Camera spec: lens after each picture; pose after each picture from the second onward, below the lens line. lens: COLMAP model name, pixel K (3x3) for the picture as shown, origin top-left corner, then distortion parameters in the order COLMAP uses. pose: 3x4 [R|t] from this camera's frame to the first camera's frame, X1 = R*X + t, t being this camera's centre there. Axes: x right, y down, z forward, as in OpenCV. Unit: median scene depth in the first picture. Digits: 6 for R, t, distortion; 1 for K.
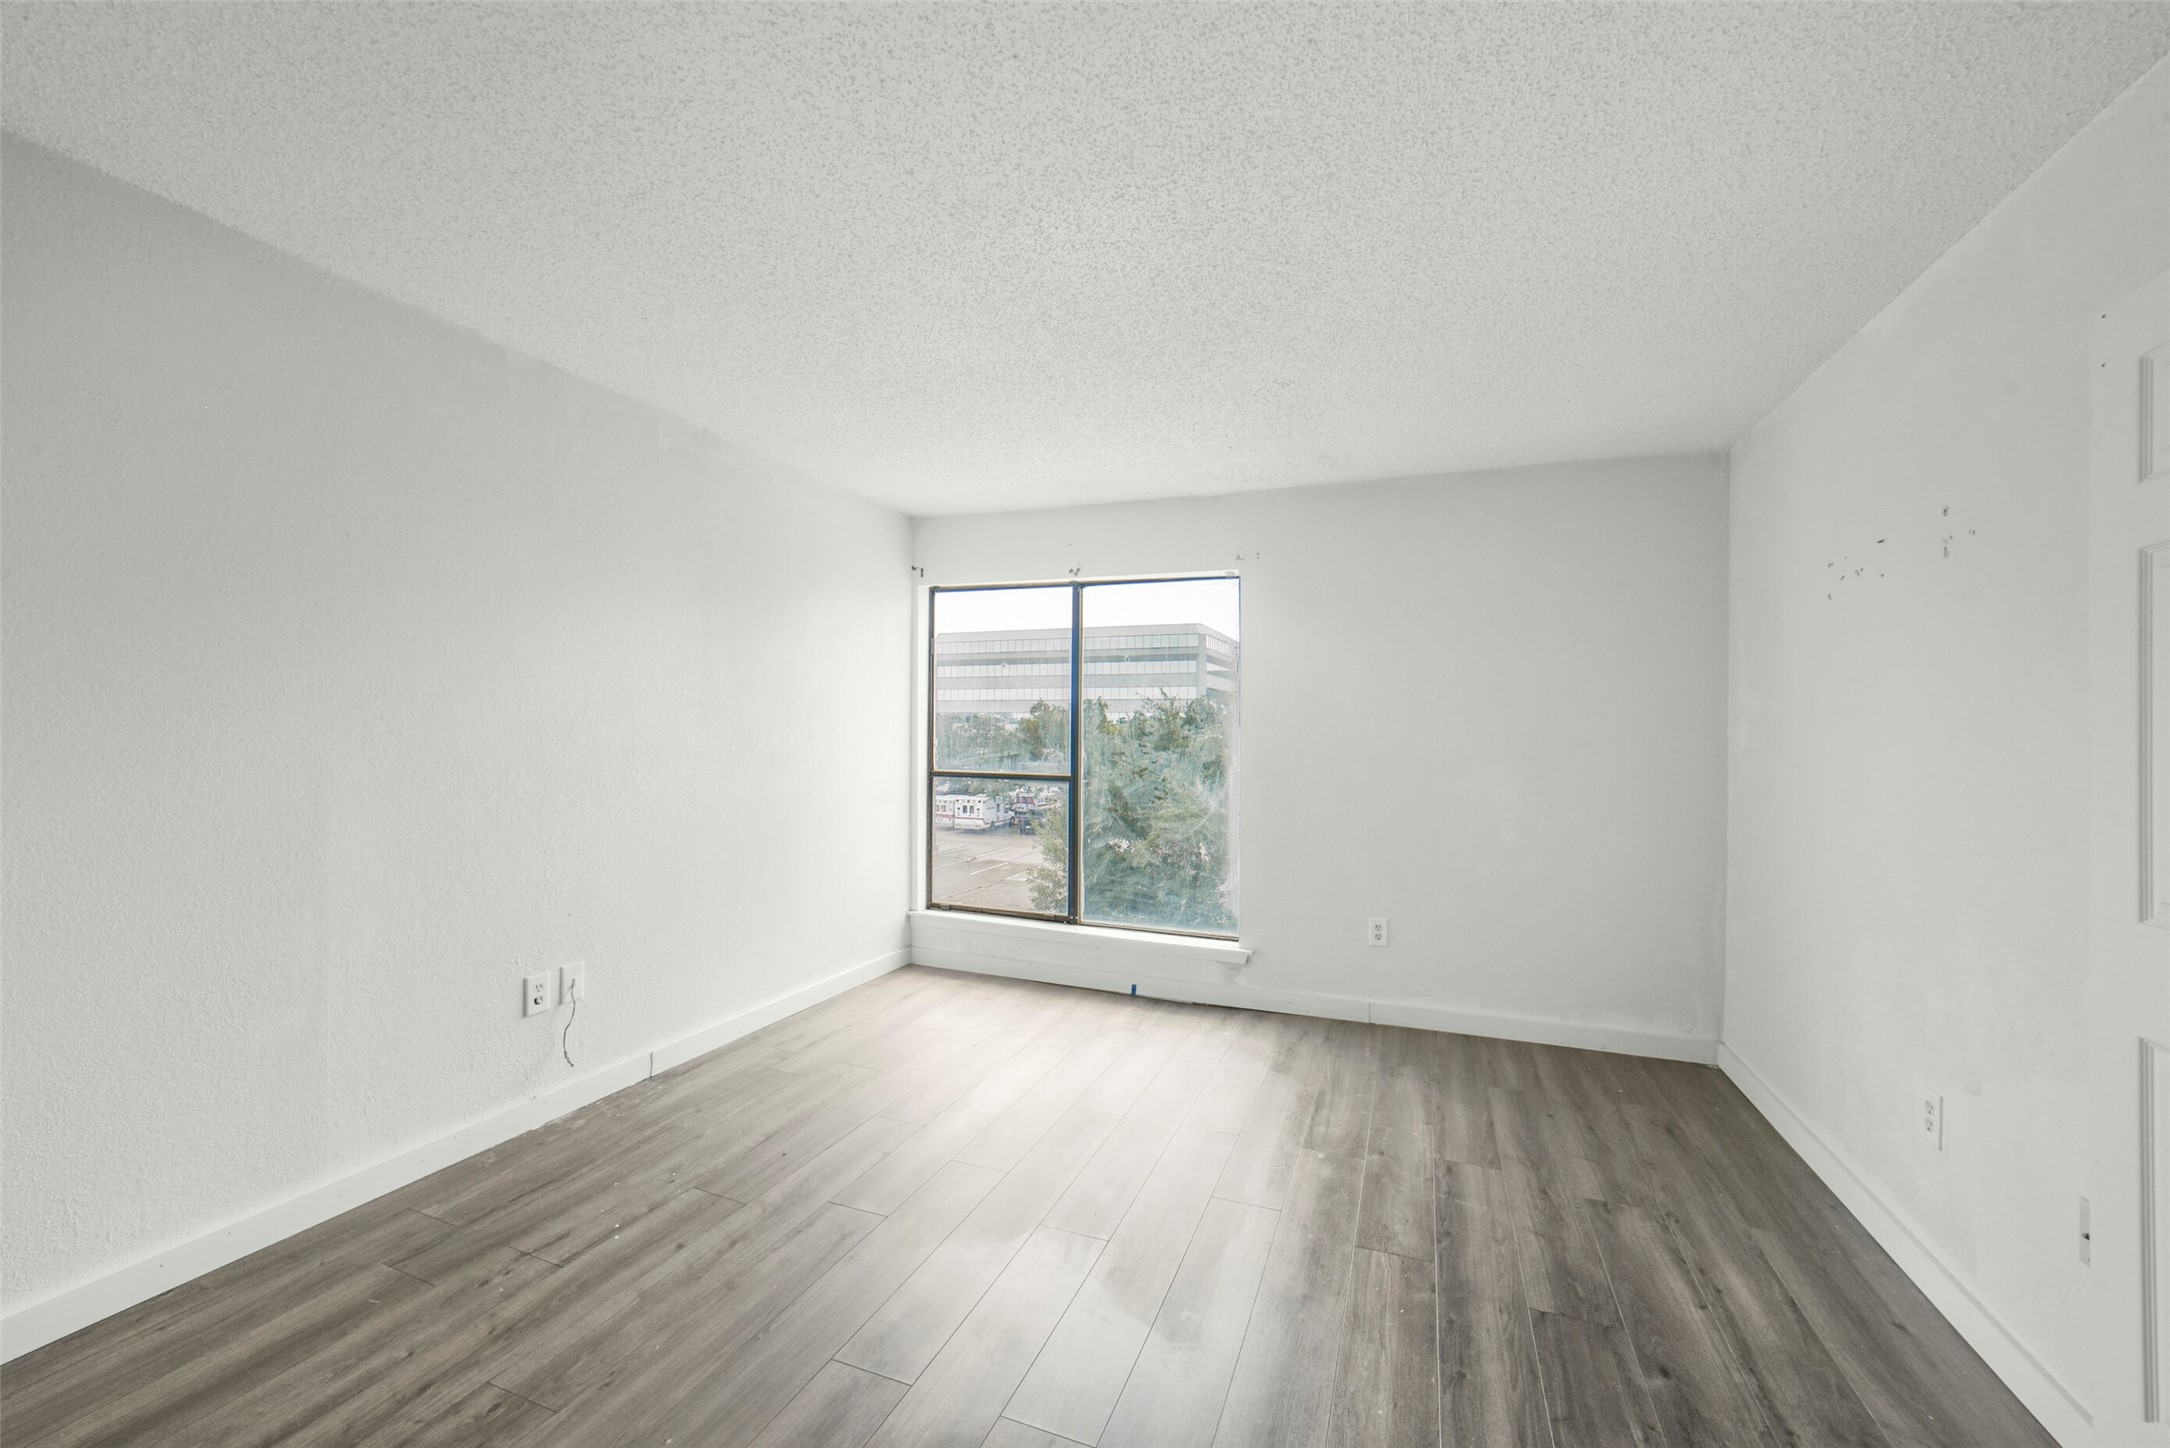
lens RADIAL K [[858.2, 0, 1101.7], [0, 858.2, 726.8], [0, 0, 1]] dist [-0.032366, 0.010517]
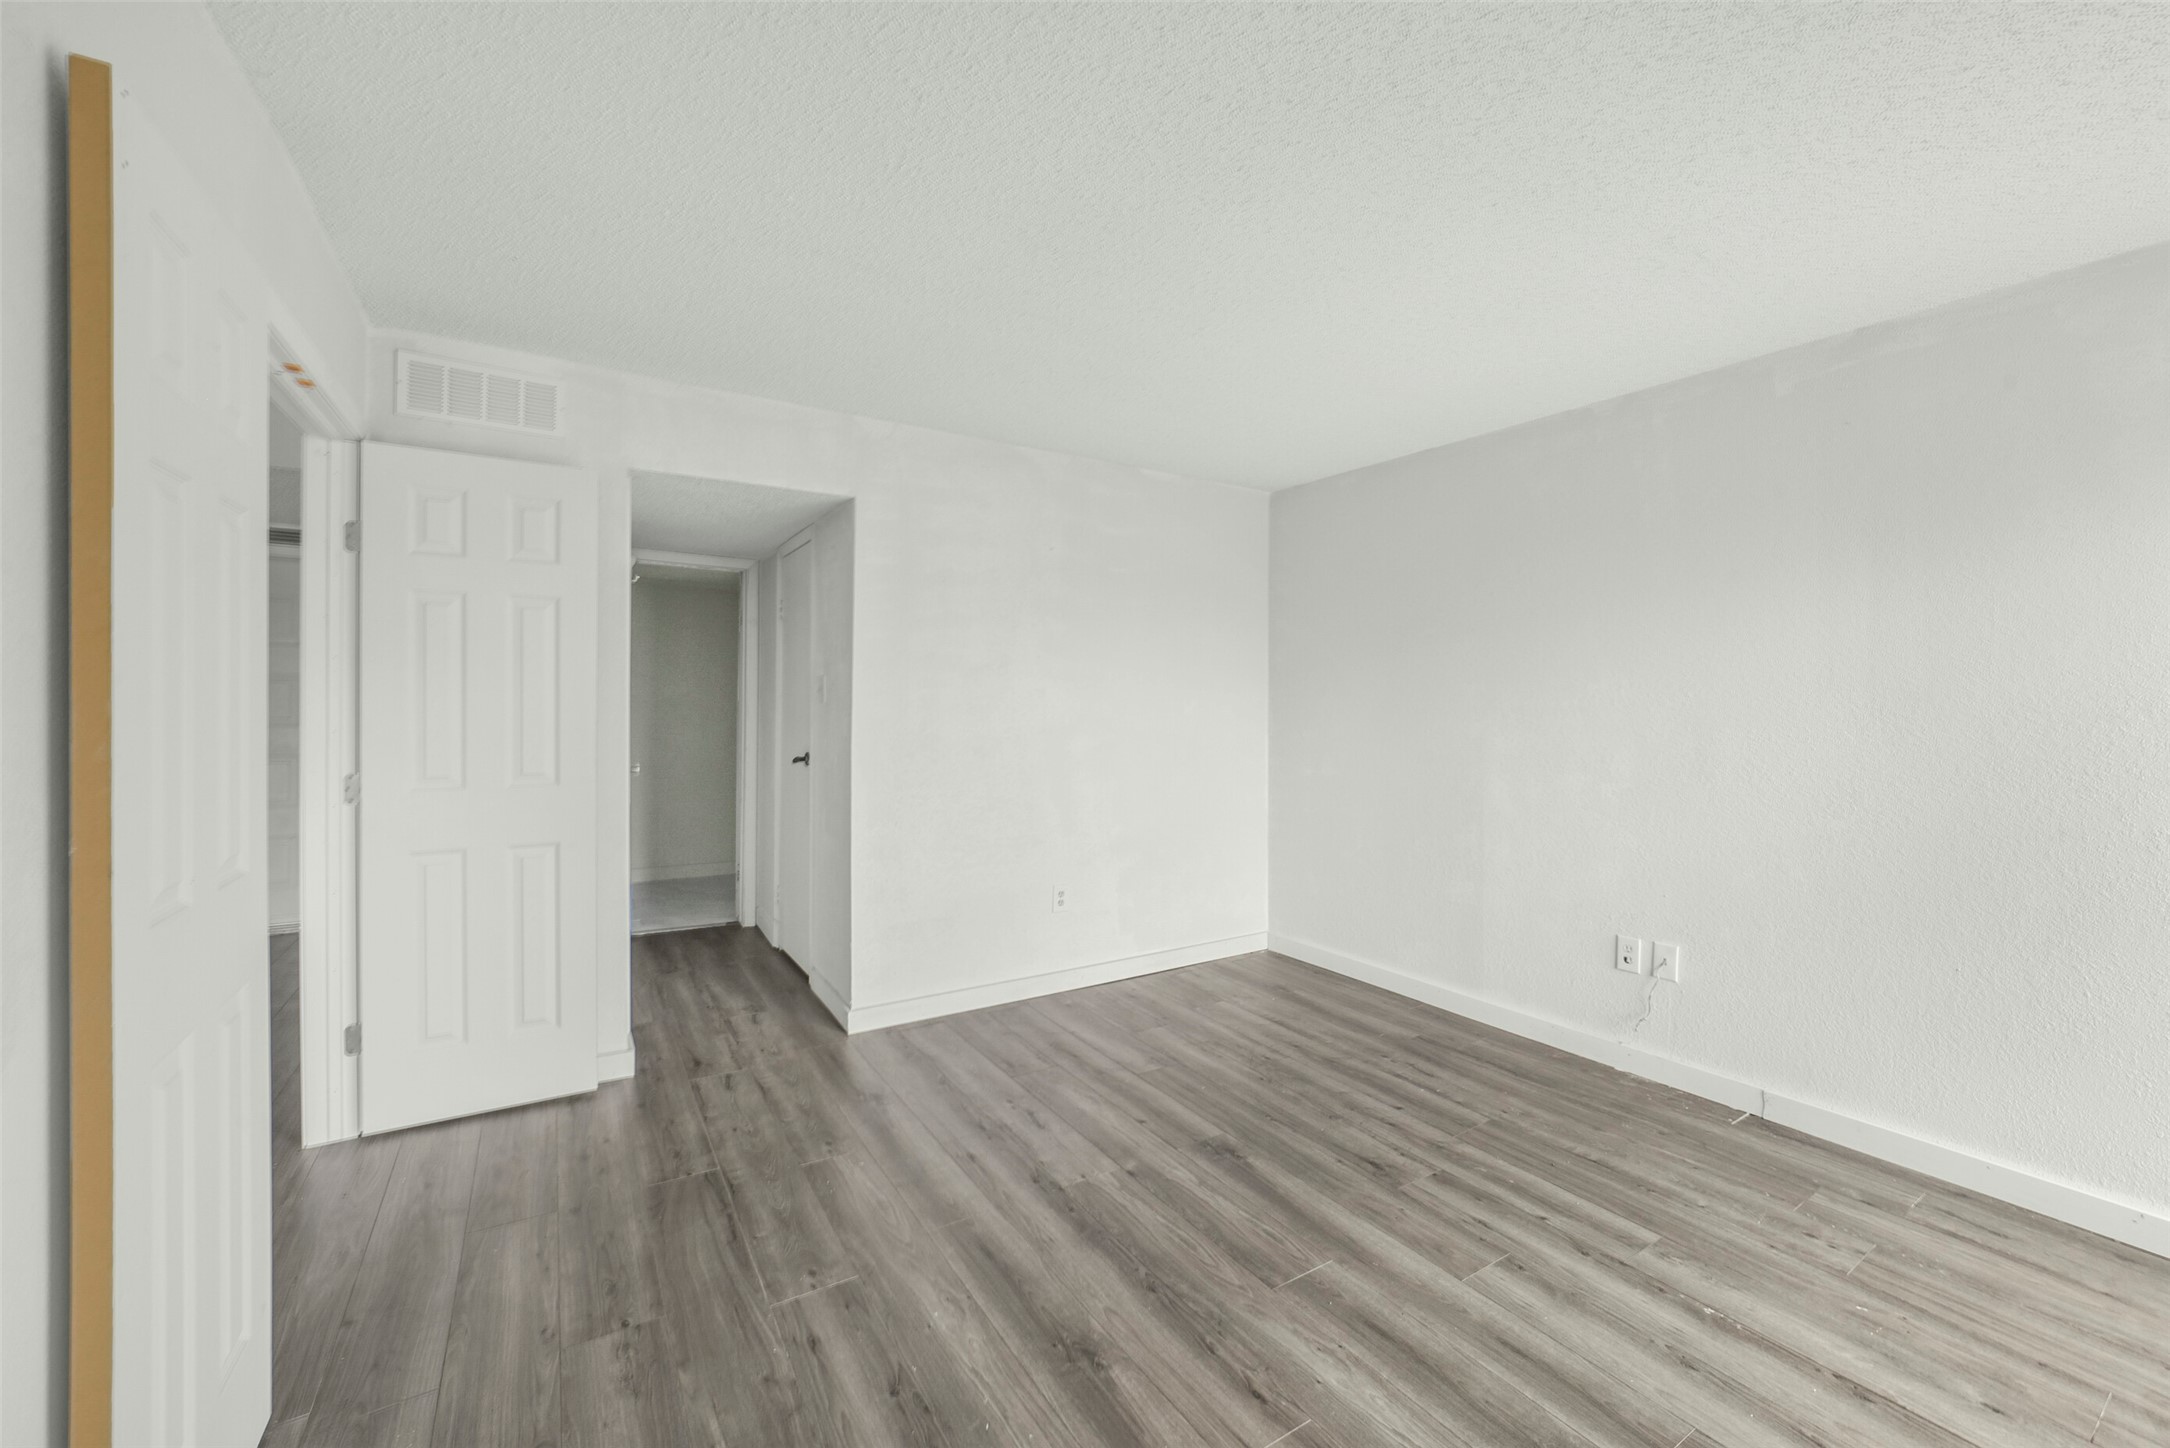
lens RADIAL K [[864.3, 0, 1088.3], [0, 864.3, 706.8], [0, 0, 1]] dist [-0.031745, 0.009112]
pose [[-0.607517, -0.017249, -0.794119, 0.589015], [-0.014745, 0.999837, -0.010437, 0.007336], [0.794169, 0.005368, -0.607673, 0.968545]]
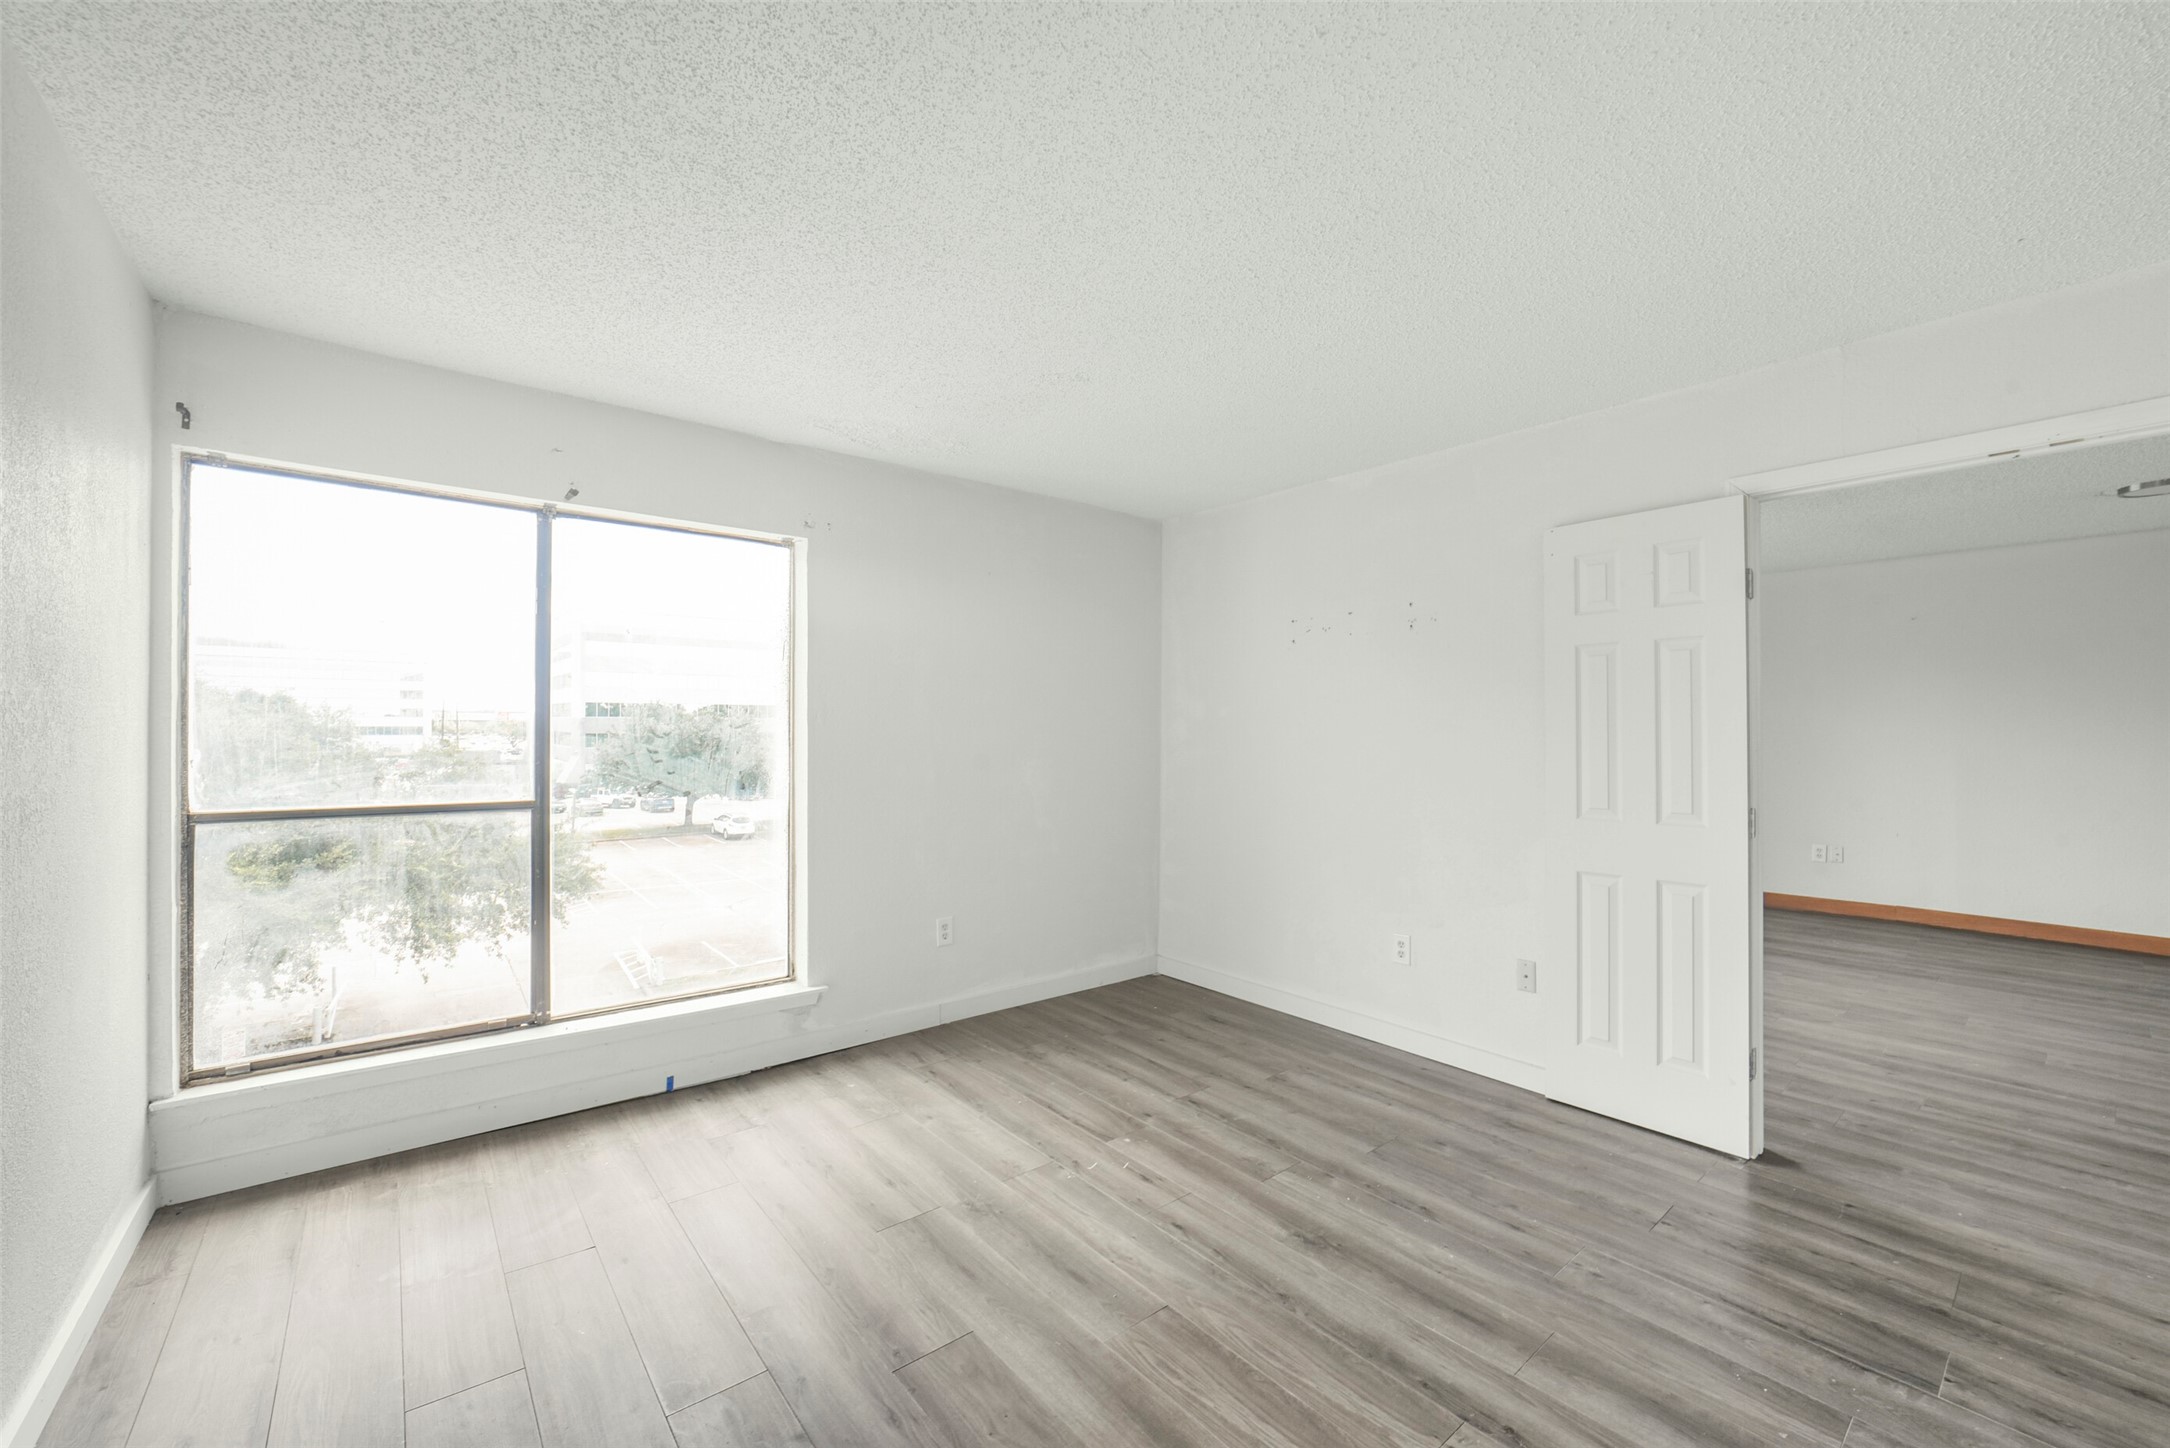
lens RADIAL K [[858.2, 0, 1101.7], [0, 858.2, 726.8], [0, 0, 1]] dist [-0.032366, 0.010517]
pose [[0.490744, -0.007031, 0.871276, -0.562231], [-0.002286, 0.999954, 0.009357, -0.009388], [-0.871301, -0.006584, 0.490705, 0.437735]]
